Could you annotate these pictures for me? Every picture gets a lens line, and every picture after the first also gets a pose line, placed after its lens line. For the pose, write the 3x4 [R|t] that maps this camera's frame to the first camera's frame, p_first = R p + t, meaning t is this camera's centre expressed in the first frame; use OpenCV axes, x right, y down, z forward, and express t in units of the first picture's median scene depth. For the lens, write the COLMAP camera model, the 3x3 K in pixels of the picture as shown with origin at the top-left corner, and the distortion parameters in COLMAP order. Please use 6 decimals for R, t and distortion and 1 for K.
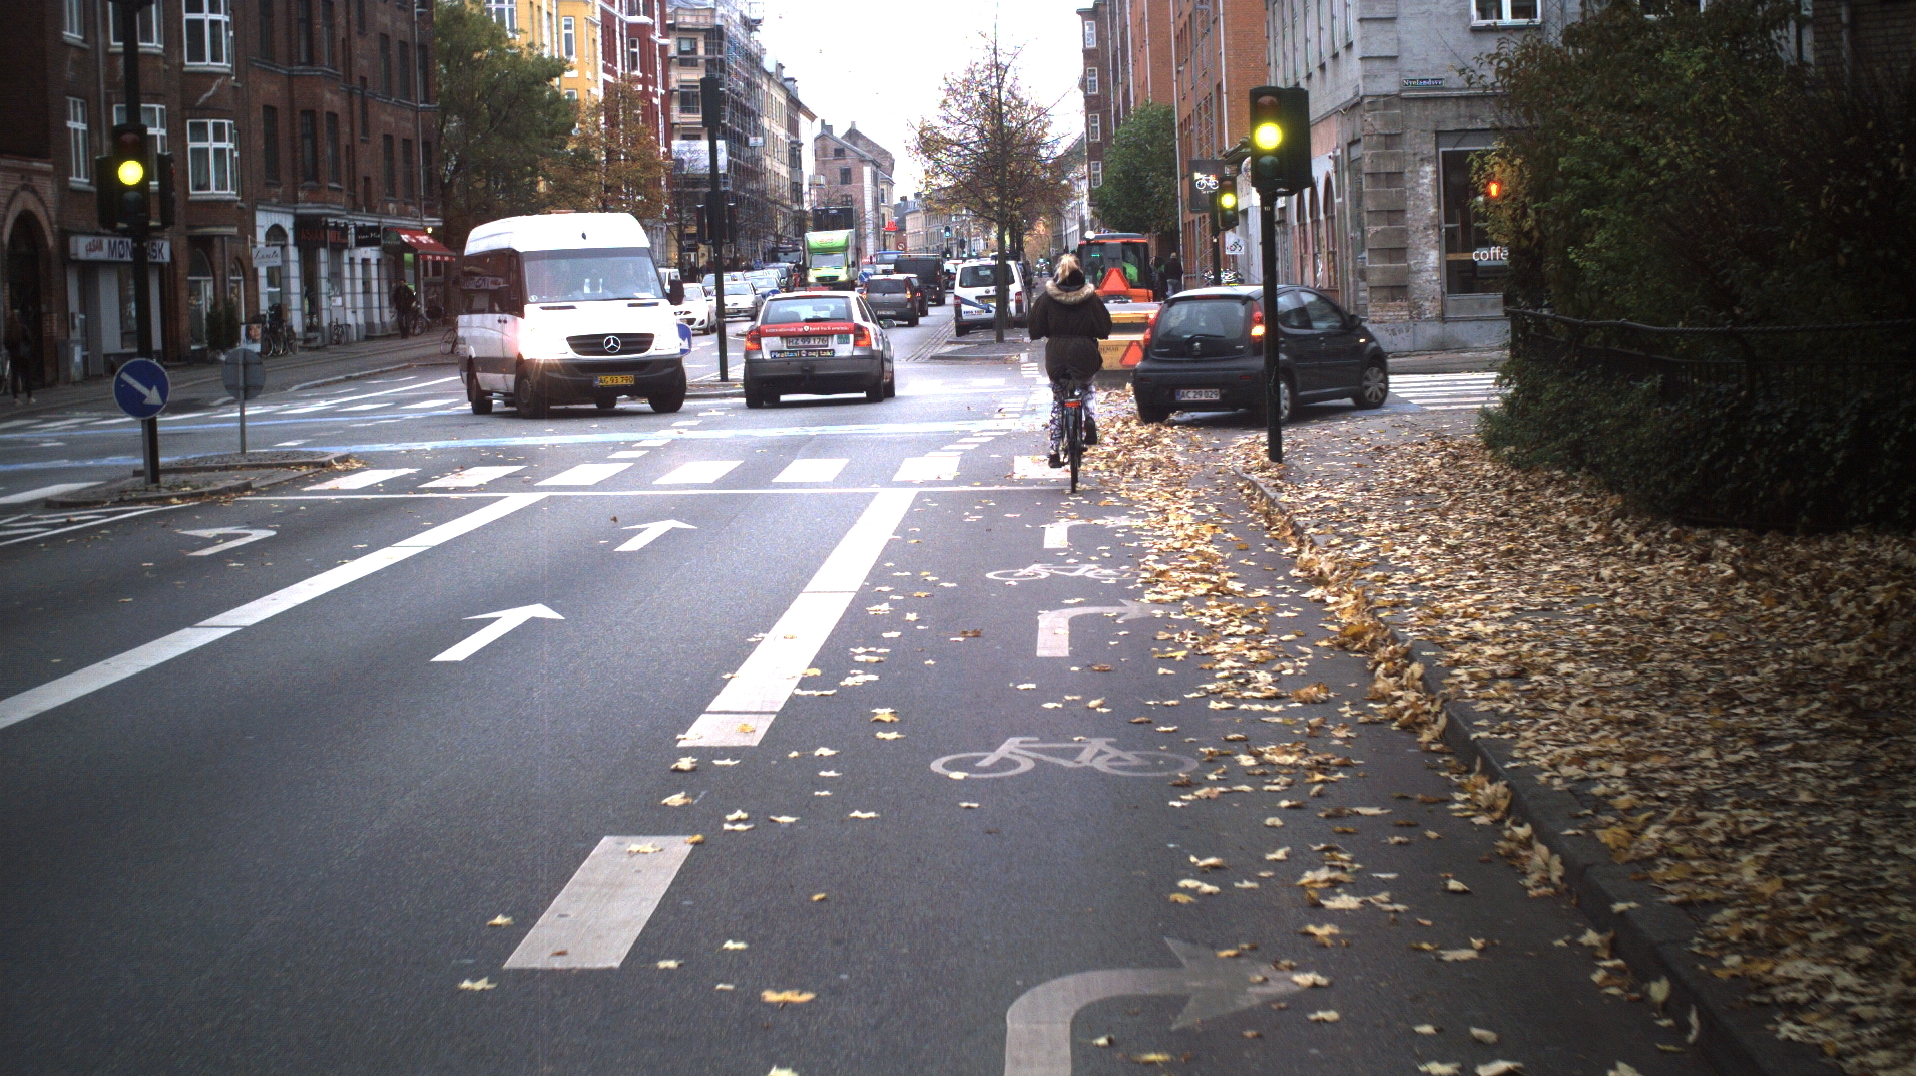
lens RADIAL K [[3522.5, 0, 958.0], [0, 3522.5, 538.0], [0, 0, 1]] dist [-0.278463, 0.047923]
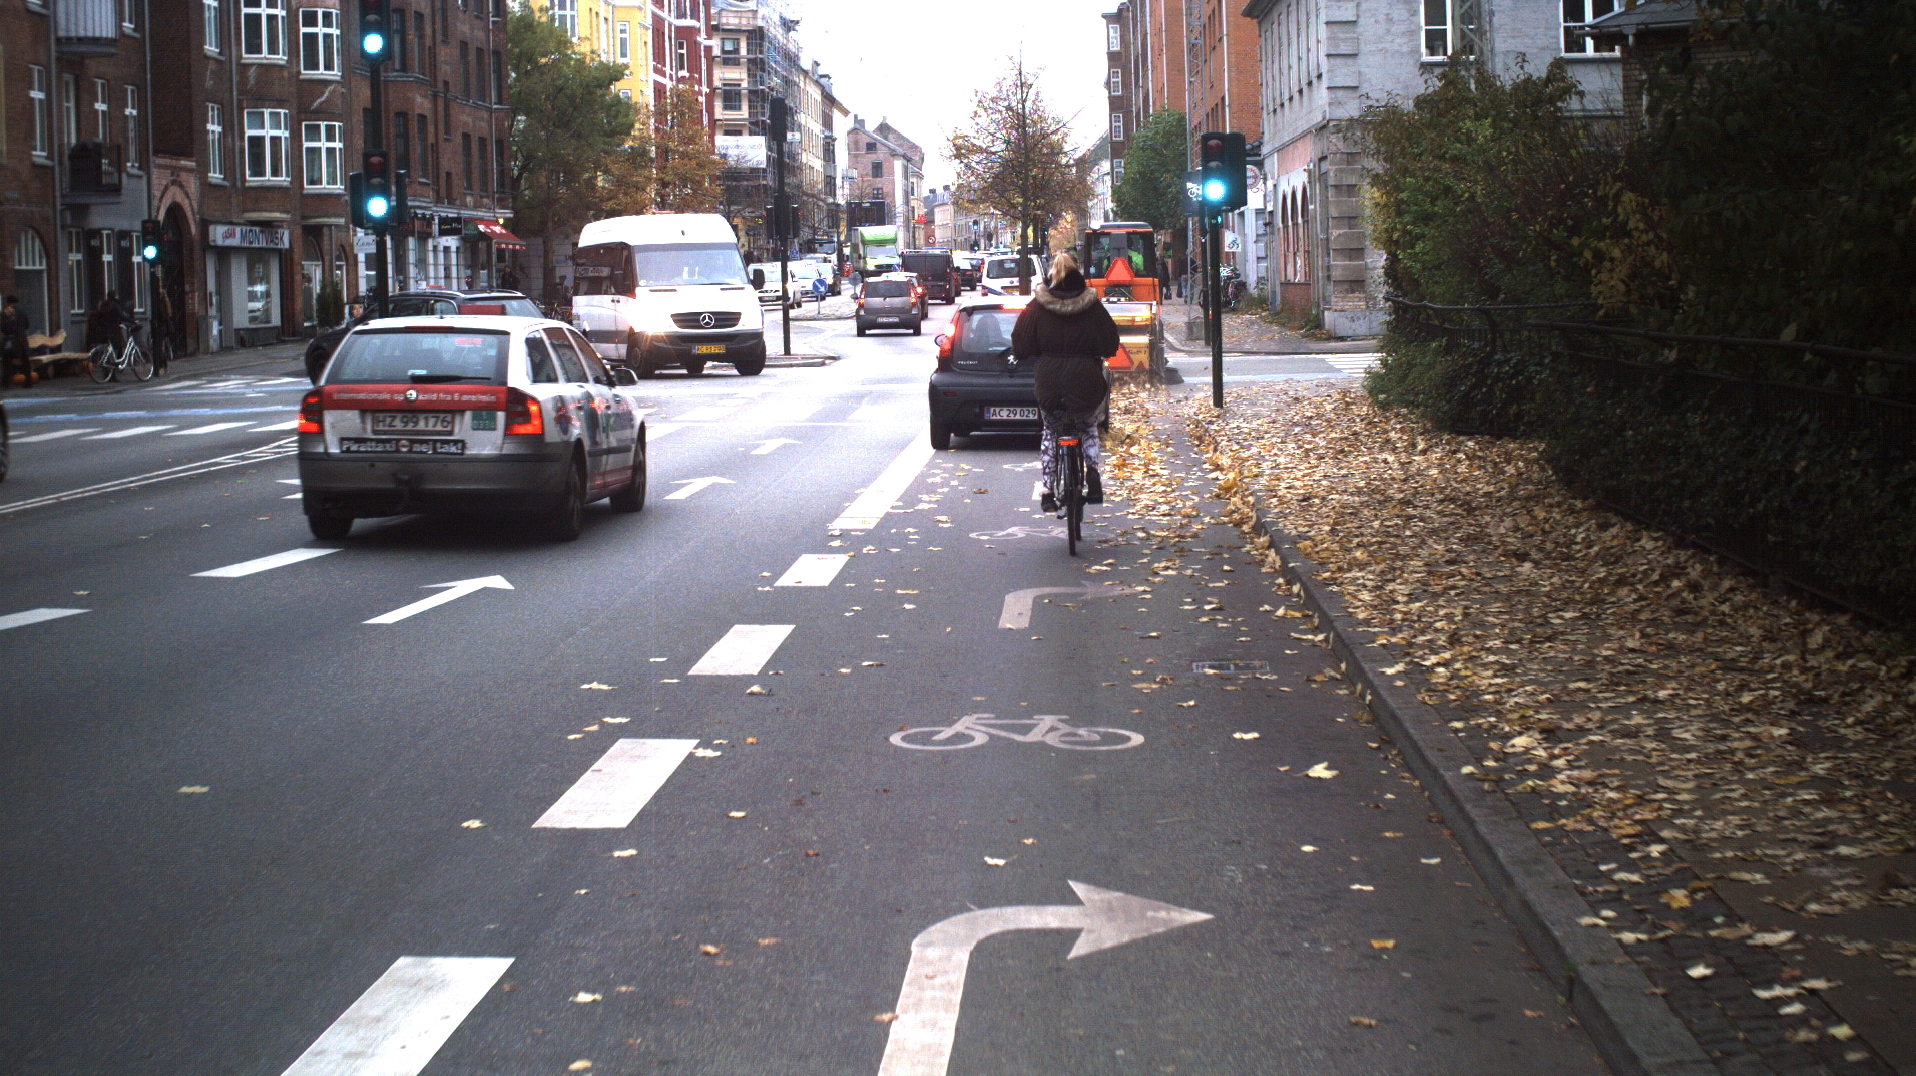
lens RADIAL K [[3522.5, 0, 958.0], [0, 3522.5, 538.0], [0, 0, 1]] dist [-0.278463, 0.047923]
pose [[0.999921, 0.010518, -0.006948, -0.000089], [-0.010502, 0.999942, 0.002434, 0.008367], [0.006973, -0.002361, 0.999973, -0.114147]]
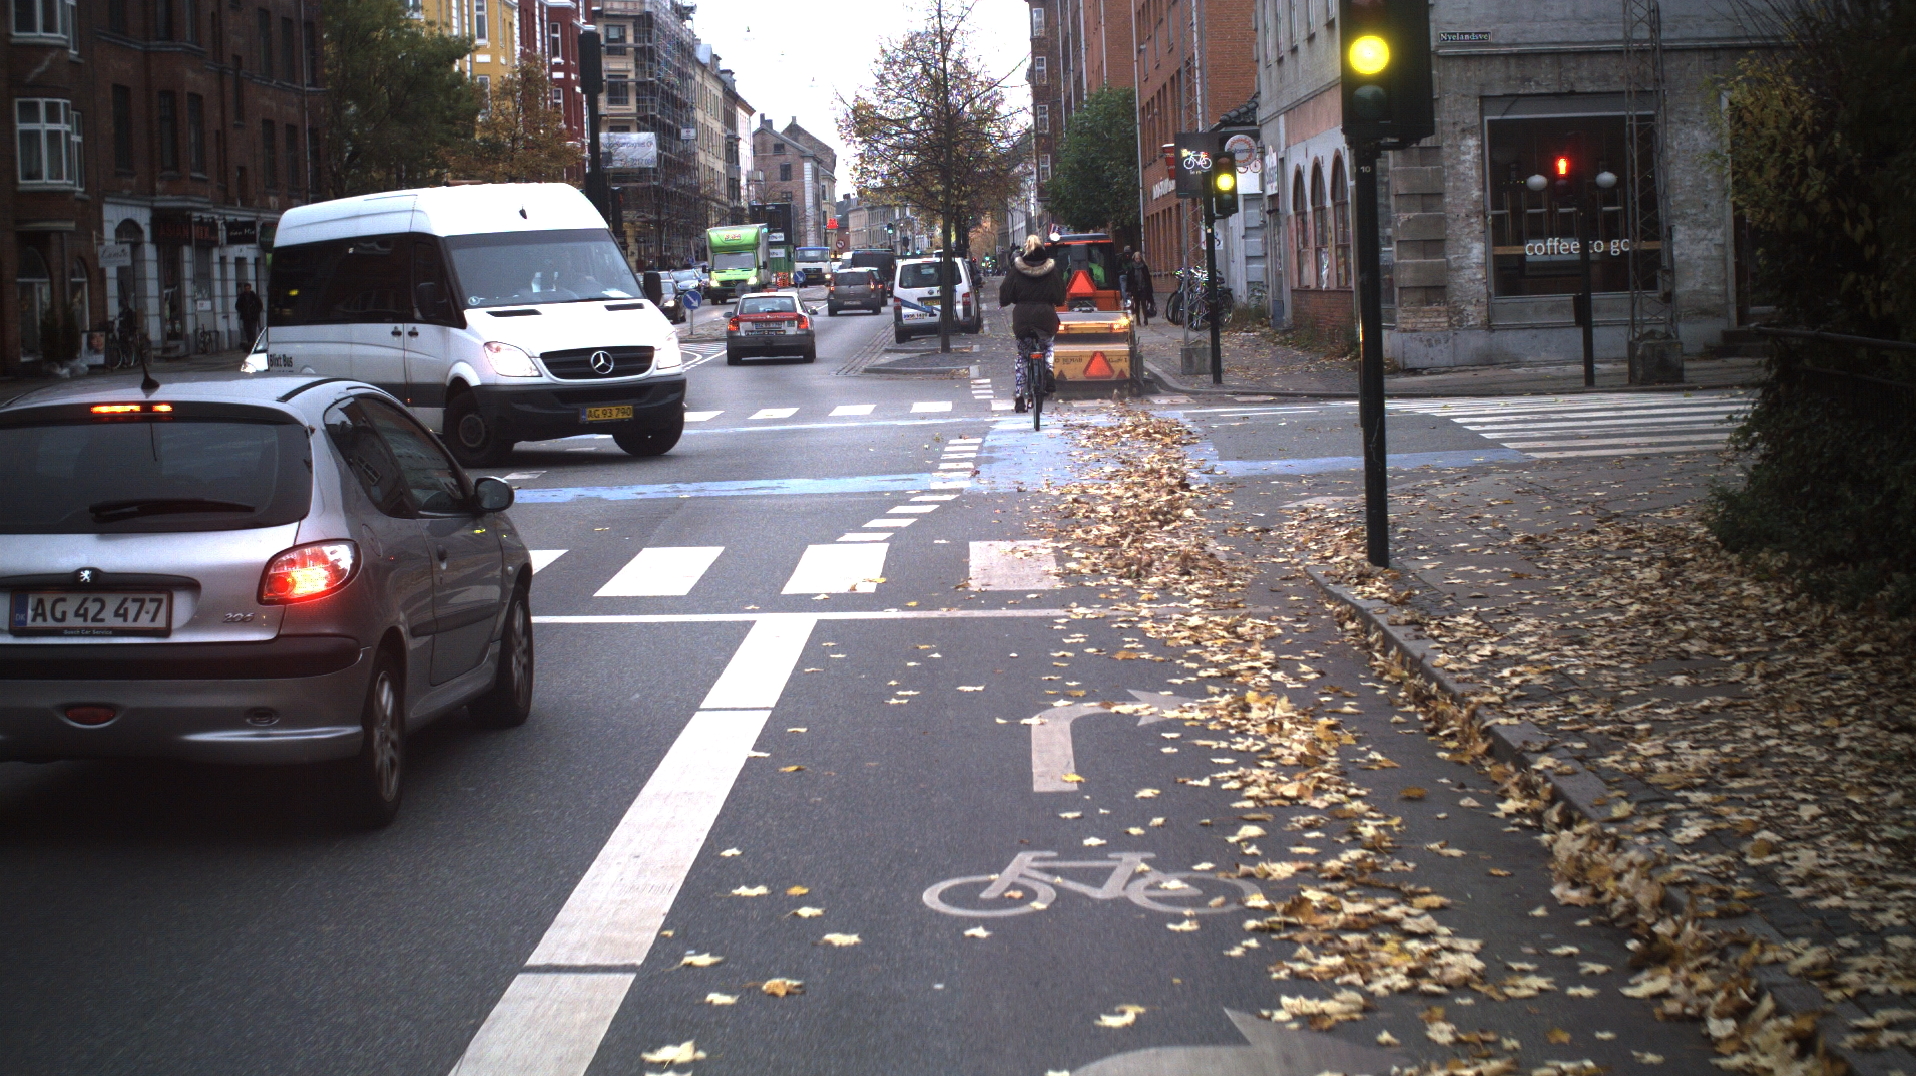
lens RADIAL K [[3522.5, 0, 958.0], [0, 3522.5, 538.0], [0, 0, 1]] dist [-0.278463, 0.047923]
pose [[0.999874, -0.002939, 0.015568, 0.001207], [0.002933, 0.999996, 0.000374, -0.008611], [-0.015569, -0.000328, 0.999879, 0.115069]]
